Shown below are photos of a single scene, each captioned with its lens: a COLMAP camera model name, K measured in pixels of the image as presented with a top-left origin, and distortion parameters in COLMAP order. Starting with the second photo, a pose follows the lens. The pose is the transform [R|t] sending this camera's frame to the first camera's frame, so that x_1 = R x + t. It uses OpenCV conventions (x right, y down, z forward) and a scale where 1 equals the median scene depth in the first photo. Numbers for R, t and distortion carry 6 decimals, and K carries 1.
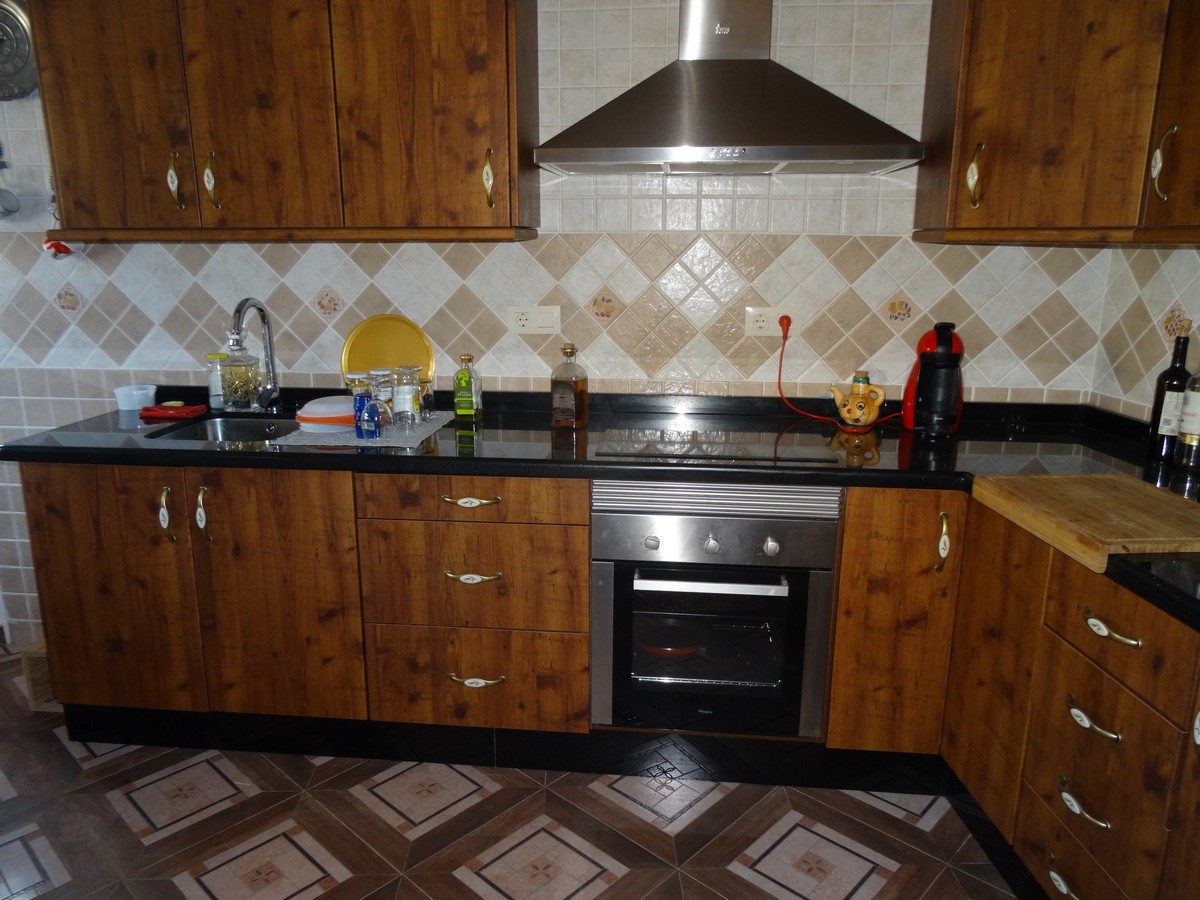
lens RADIAL K [[861.7, 0, 599.1], [0, 861.7, 449.9], [0, 0, 1]] dist [0.006254, -0.000223]
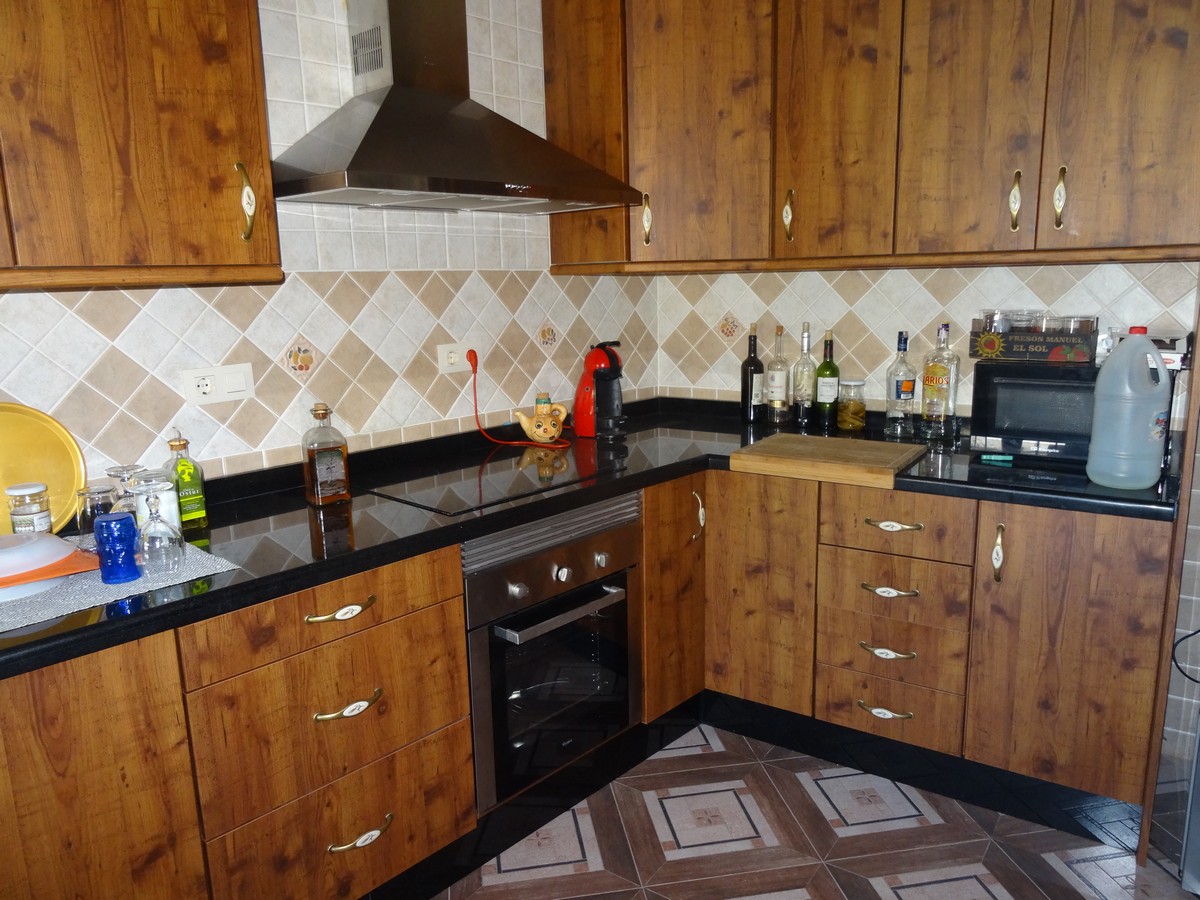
lens RADIAL K [[861.7, 0, 604.7], [0, 861.7, 450.5], [0, 0, 1]] dist [0.006254, -0.000223]
pose [[0.603155, -0.177669, 0.777585, -0.562441], [0.213714, 0.975229, 0.057055, -0.072934], [-0.768460, 0.131768, 0.626184, 0.295272]]
